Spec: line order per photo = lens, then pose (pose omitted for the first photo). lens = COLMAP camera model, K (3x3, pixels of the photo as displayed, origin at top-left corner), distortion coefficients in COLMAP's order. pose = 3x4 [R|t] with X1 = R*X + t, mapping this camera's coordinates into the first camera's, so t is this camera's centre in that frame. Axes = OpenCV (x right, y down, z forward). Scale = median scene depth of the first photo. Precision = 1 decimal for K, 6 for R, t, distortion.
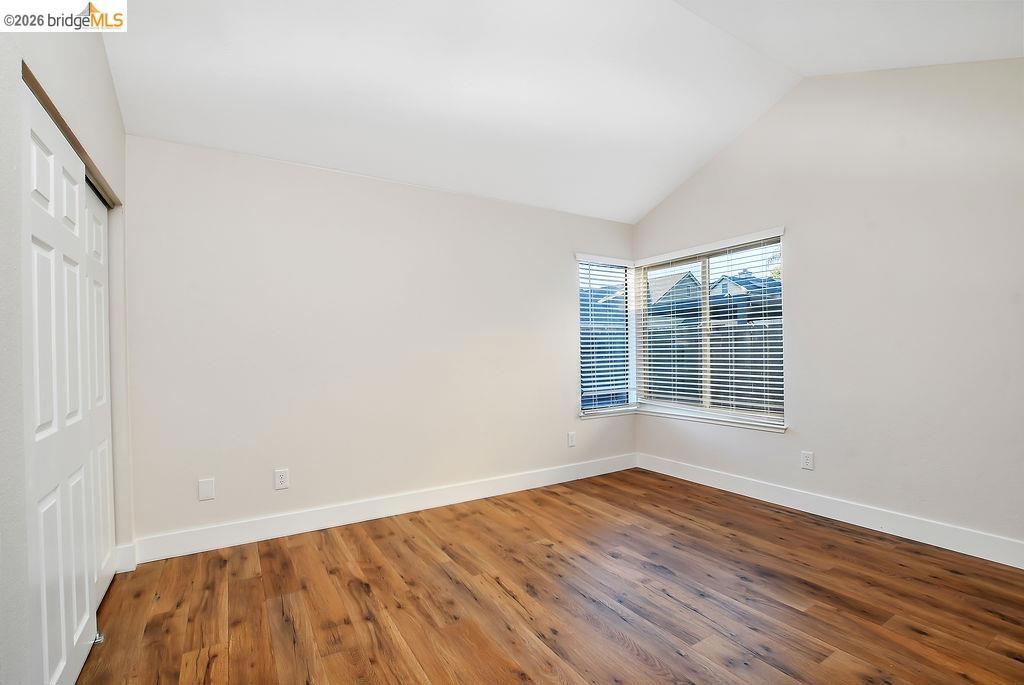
lens RADIAL K [[468.4, 0, 515.3], [0, 468.4, 346.3], [0, 0, 1]] dist [-0.028556, 0.001158]
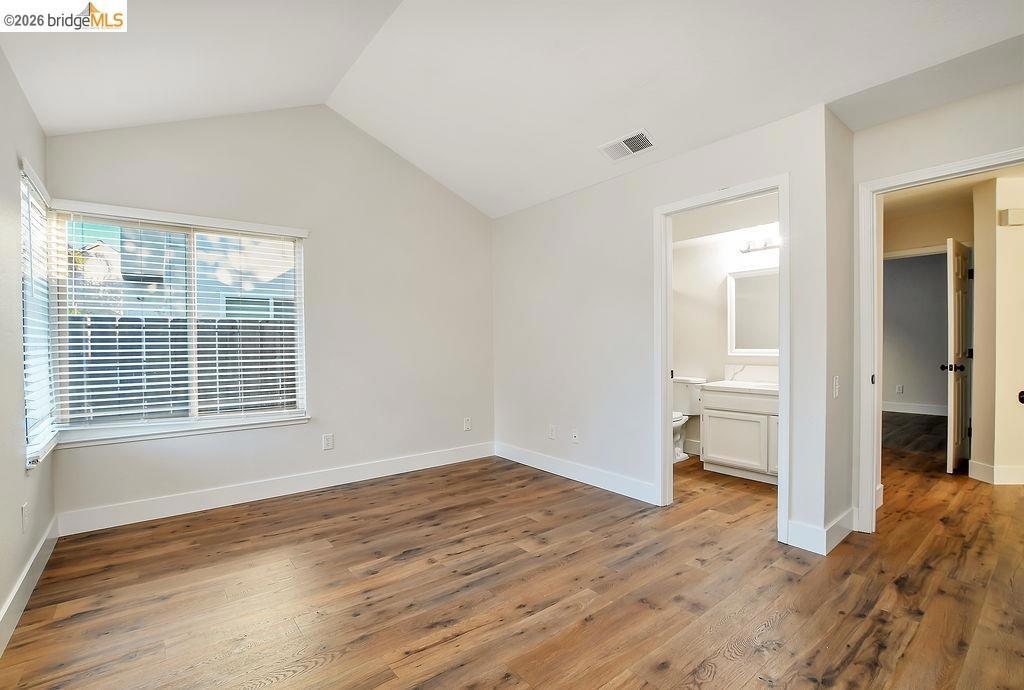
lens RADIAL K [[468.4, 0, 515.1], [0, 468.4, 348.0], [0, 0, 1]] dist [-0.028556, 0.001158]
pose [[-0.132829, 0.005826, 0.991122, -0.688519], [-0.001860, 0.999979, -0.006128, 0.022834], [-0.991137, -0.002657, -0.132815, 0.822104]]
